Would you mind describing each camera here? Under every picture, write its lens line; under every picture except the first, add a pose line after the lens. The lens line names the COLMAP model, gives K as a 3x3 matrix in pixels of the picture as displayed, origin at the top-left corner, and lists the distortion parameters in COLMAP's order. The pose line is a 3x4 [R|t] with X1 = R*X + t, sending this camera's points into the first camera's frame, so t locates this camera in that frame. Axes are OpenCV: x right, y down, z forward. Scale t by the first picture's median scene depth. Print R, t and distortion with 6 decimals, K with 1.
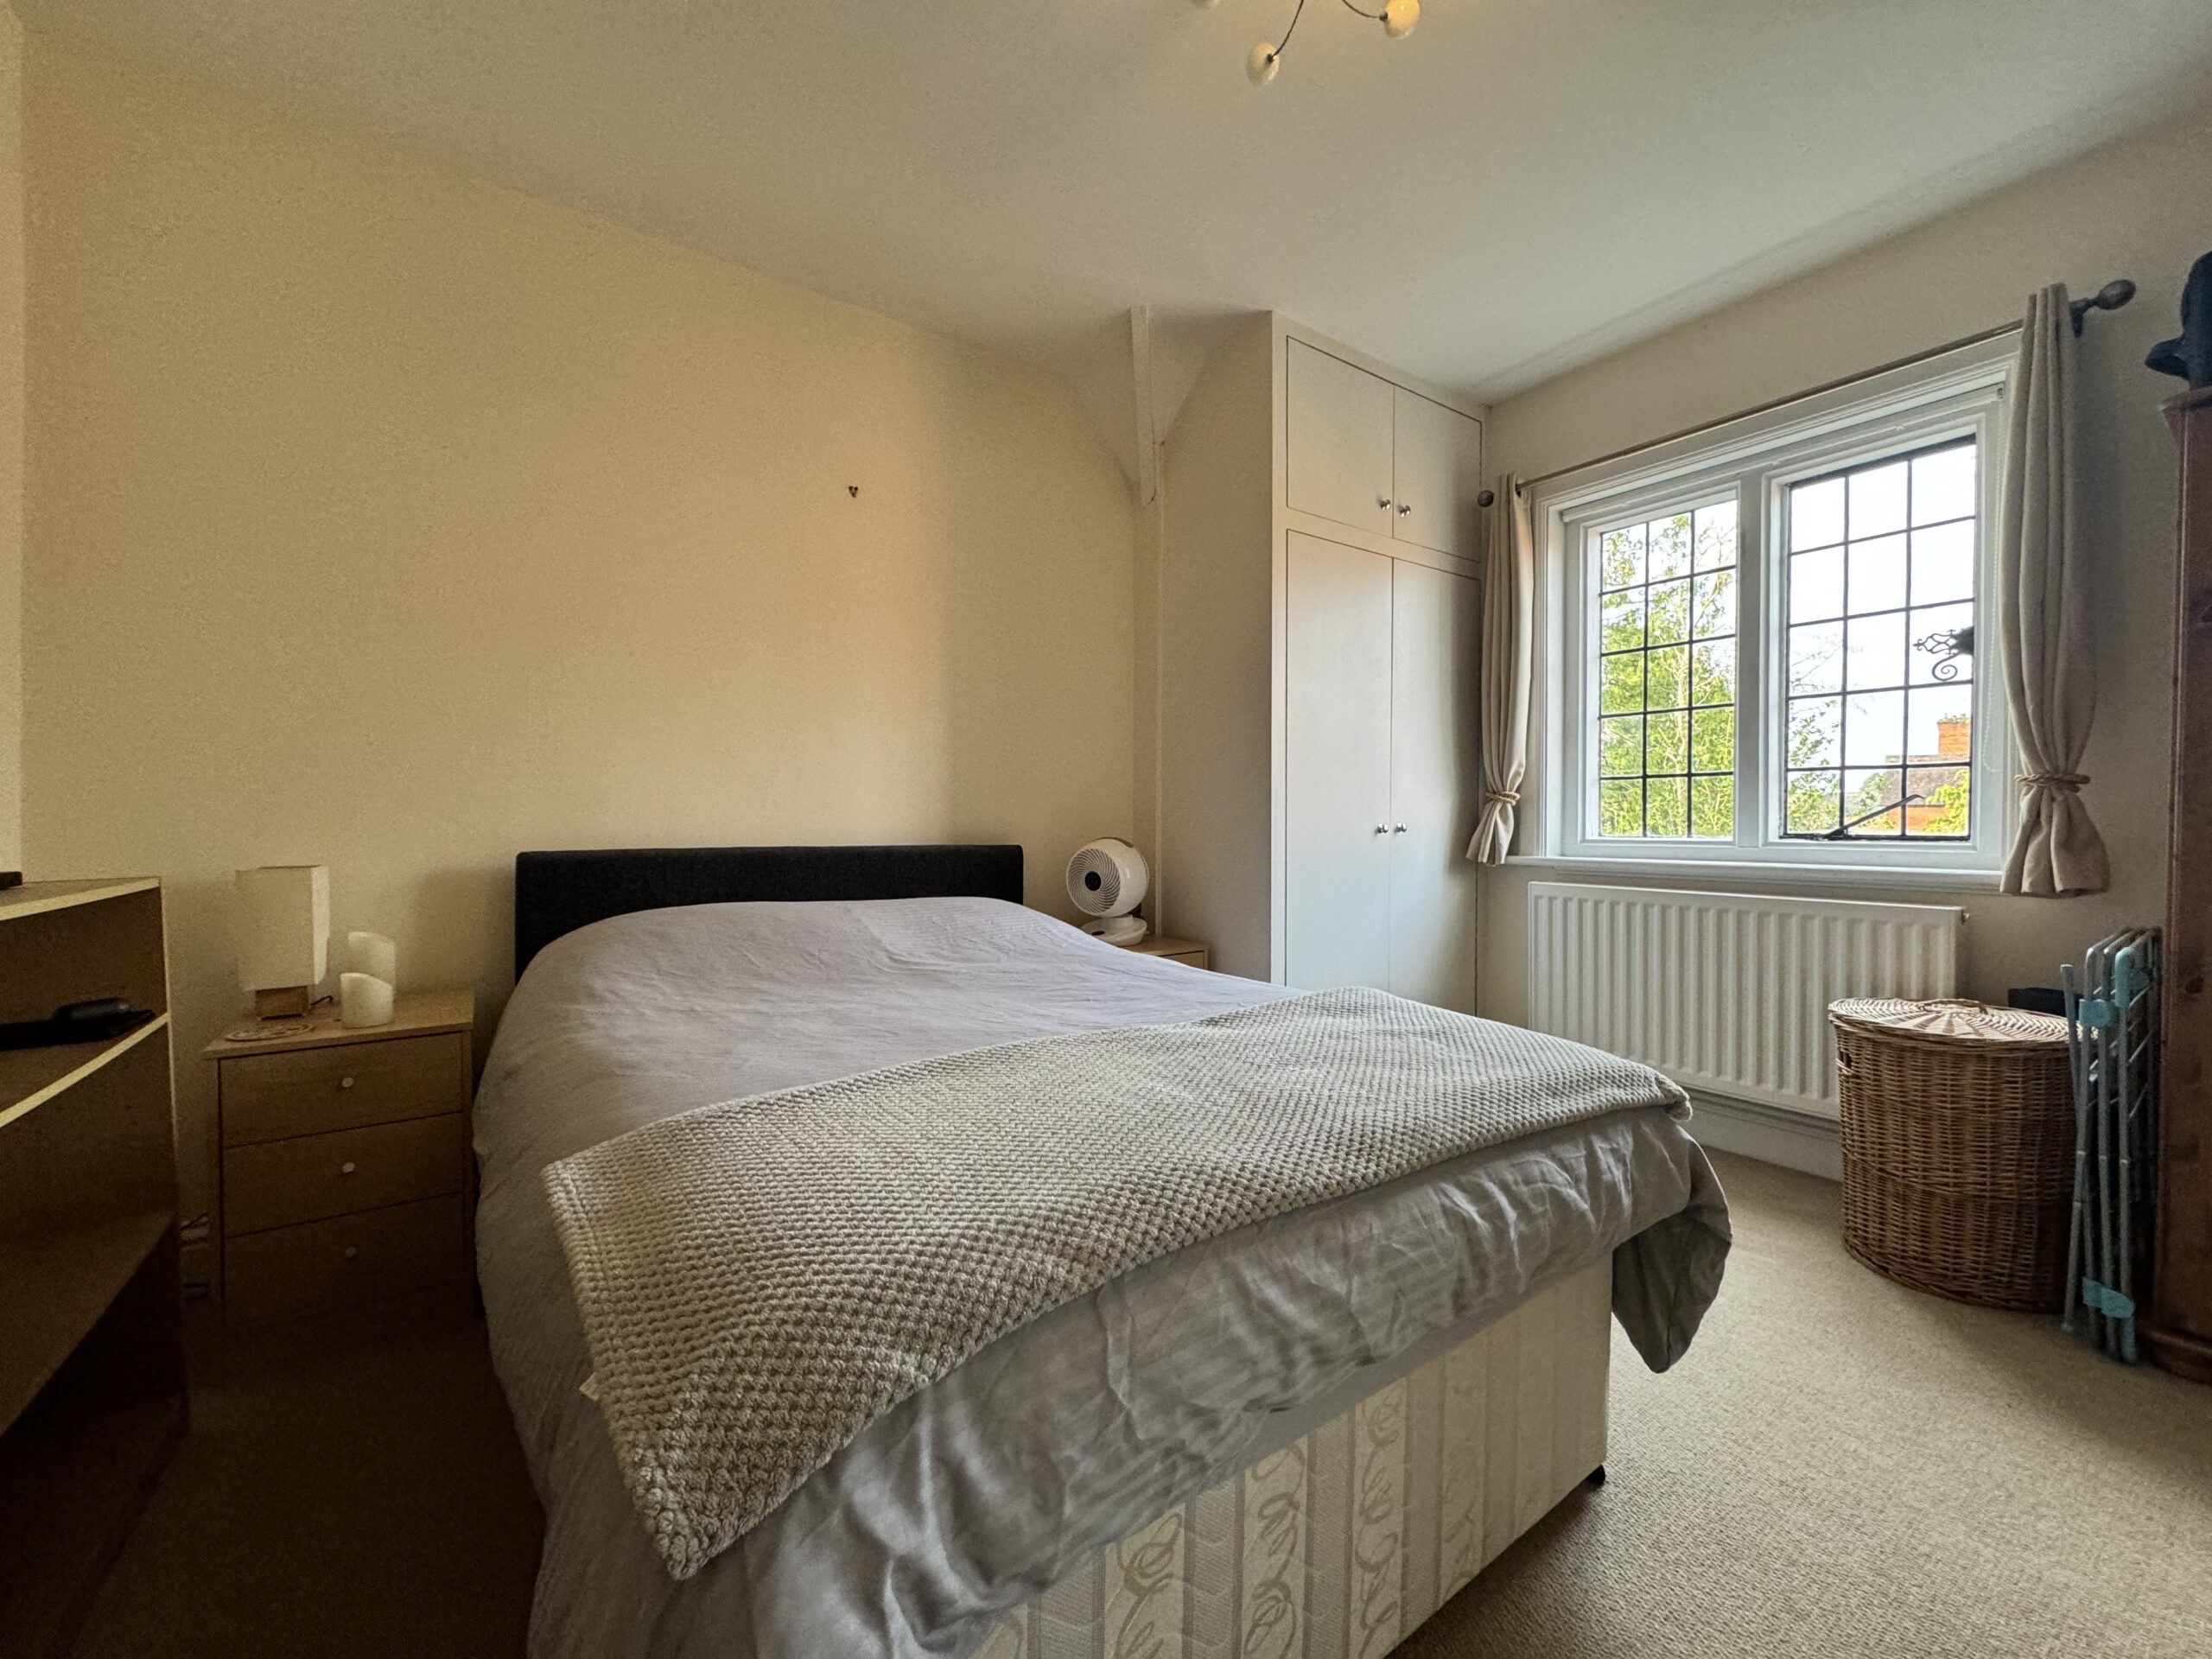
lens RADIAL K [[880.1, 0, 1106.0], [0, 880.1, 829.5], [0, 0, 1]] dist [-0.000320, 0.000083]
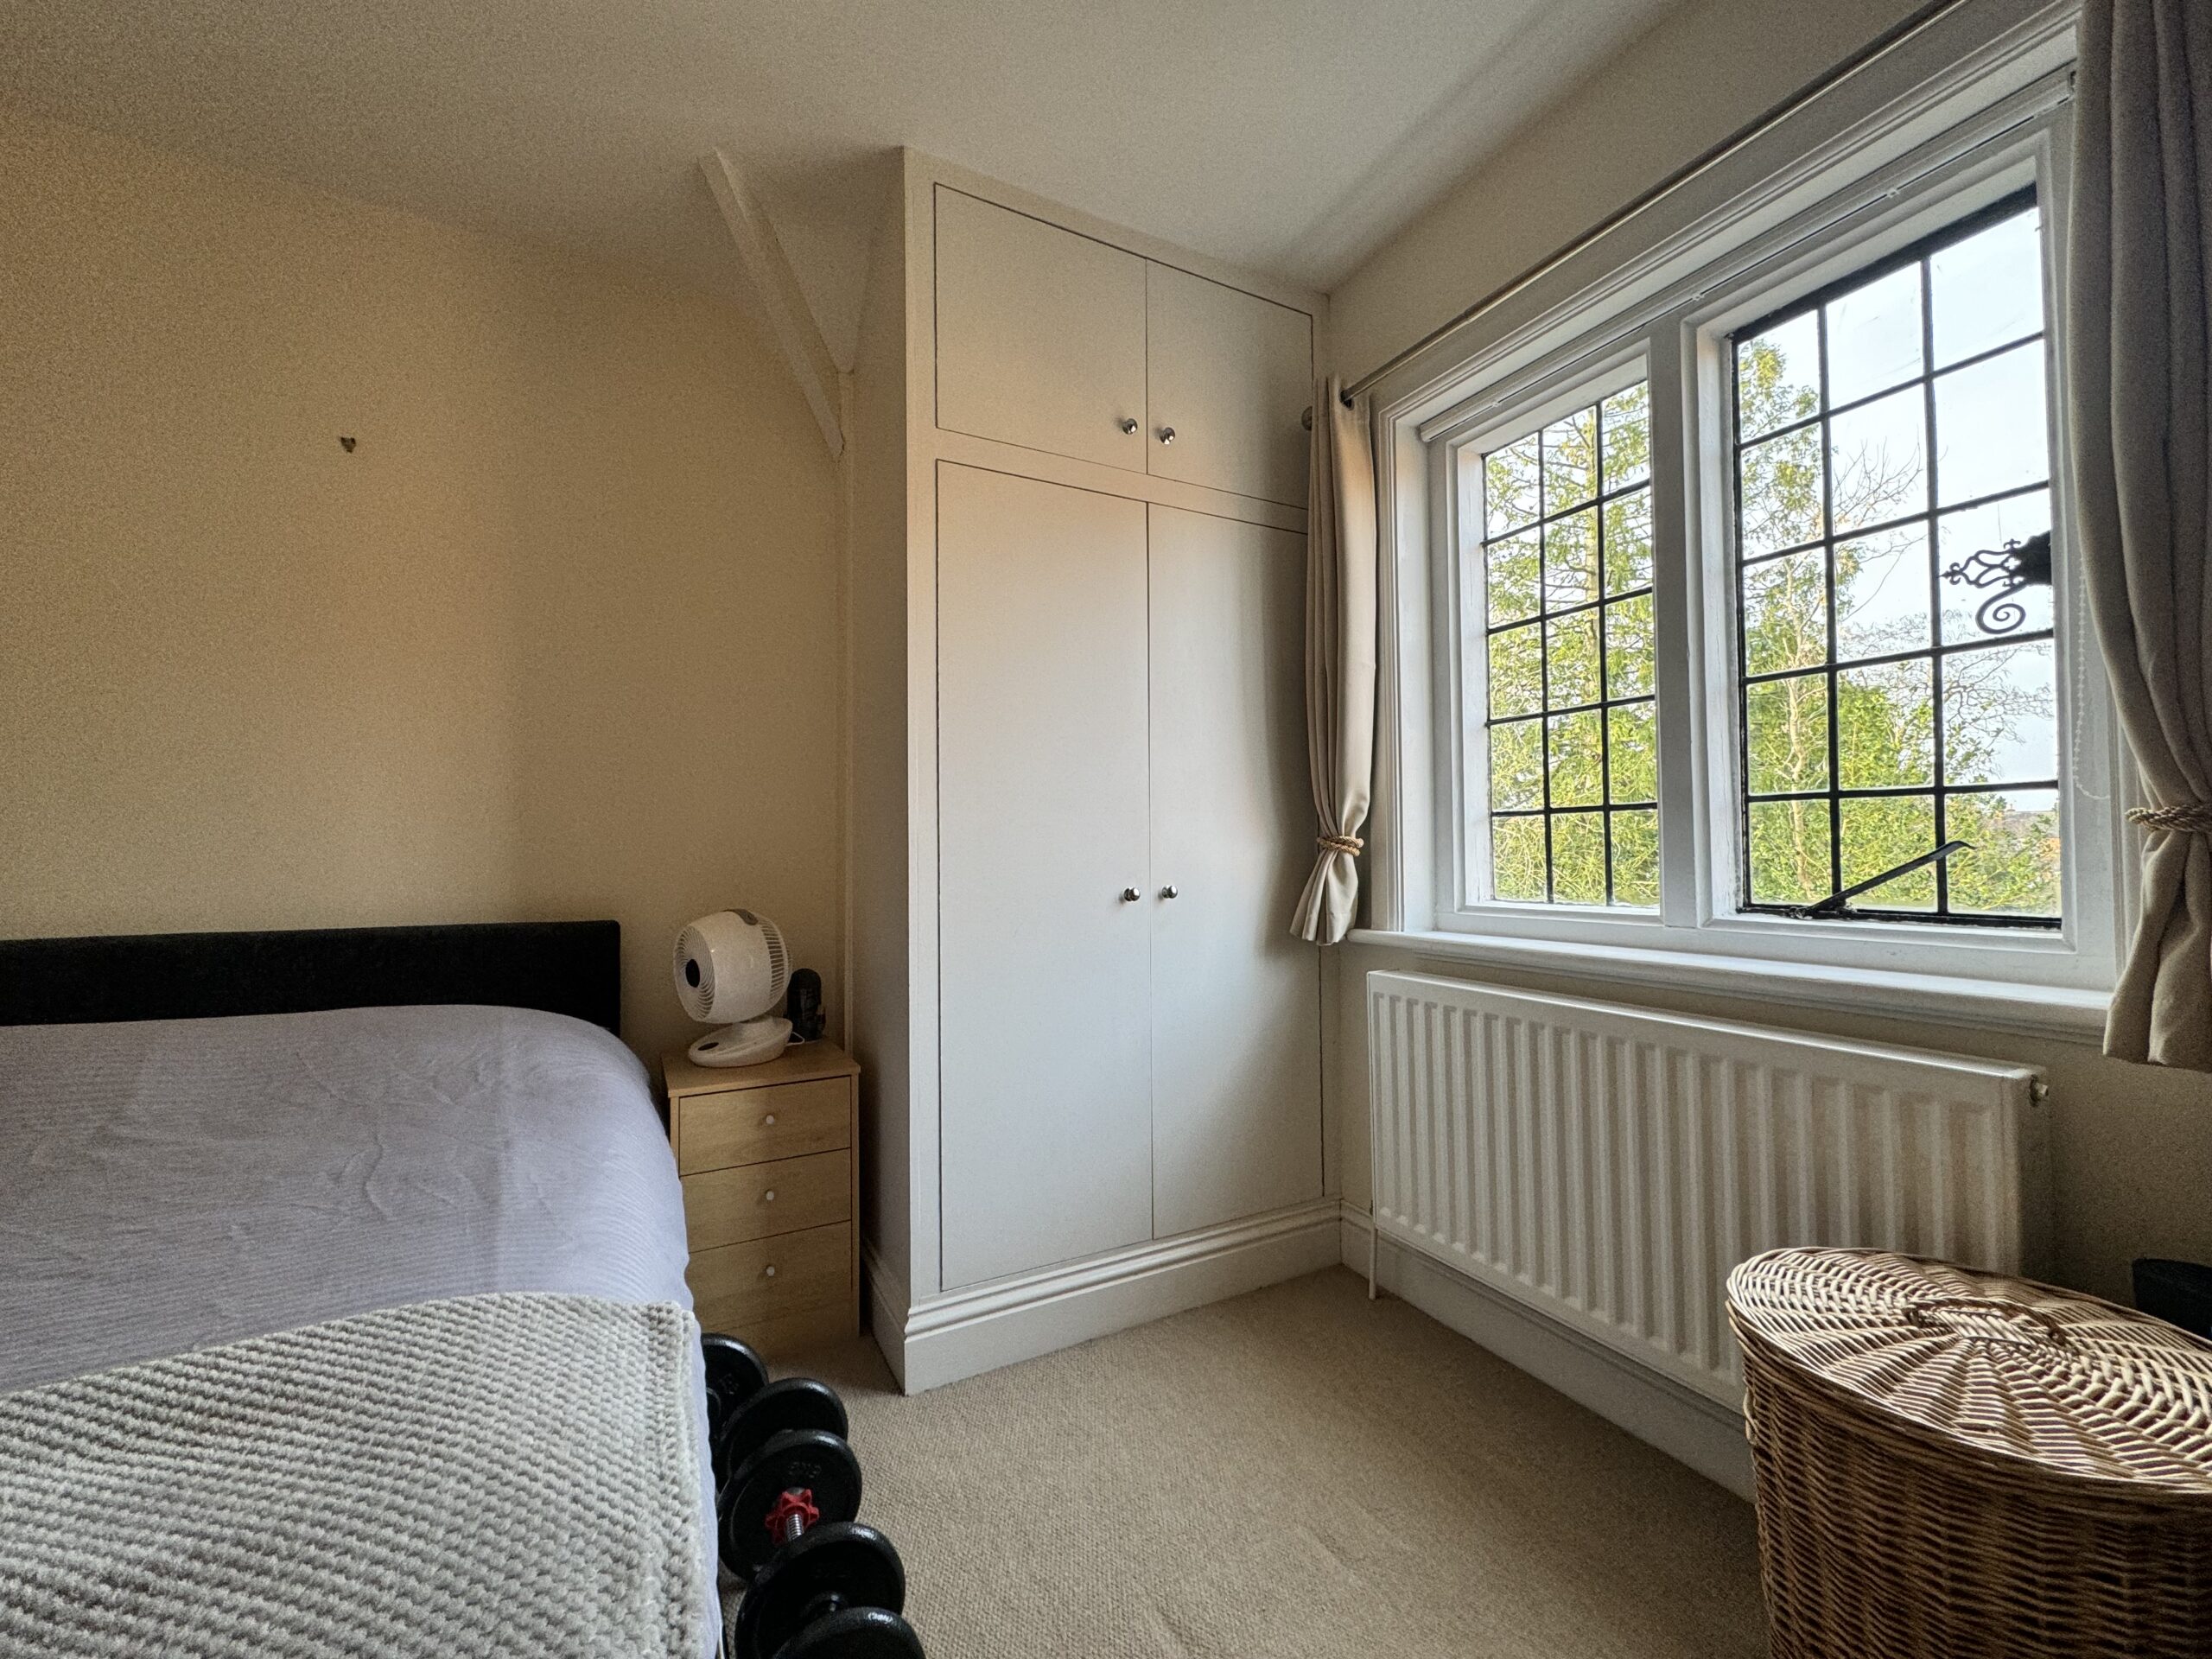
lens RADIAL K [[880.1, 0, 1106.0], [0, 880.1, 829.5], [0, 0, 1]] dist [-0.000320, 0.000083]
pose [[0.992579, -0.014437, -0.120745, 0.410438], [0.010236, 0.999323, -0.035339, -0.029743], [0.121174, 0.033841, 0.992054, 0.347838]]
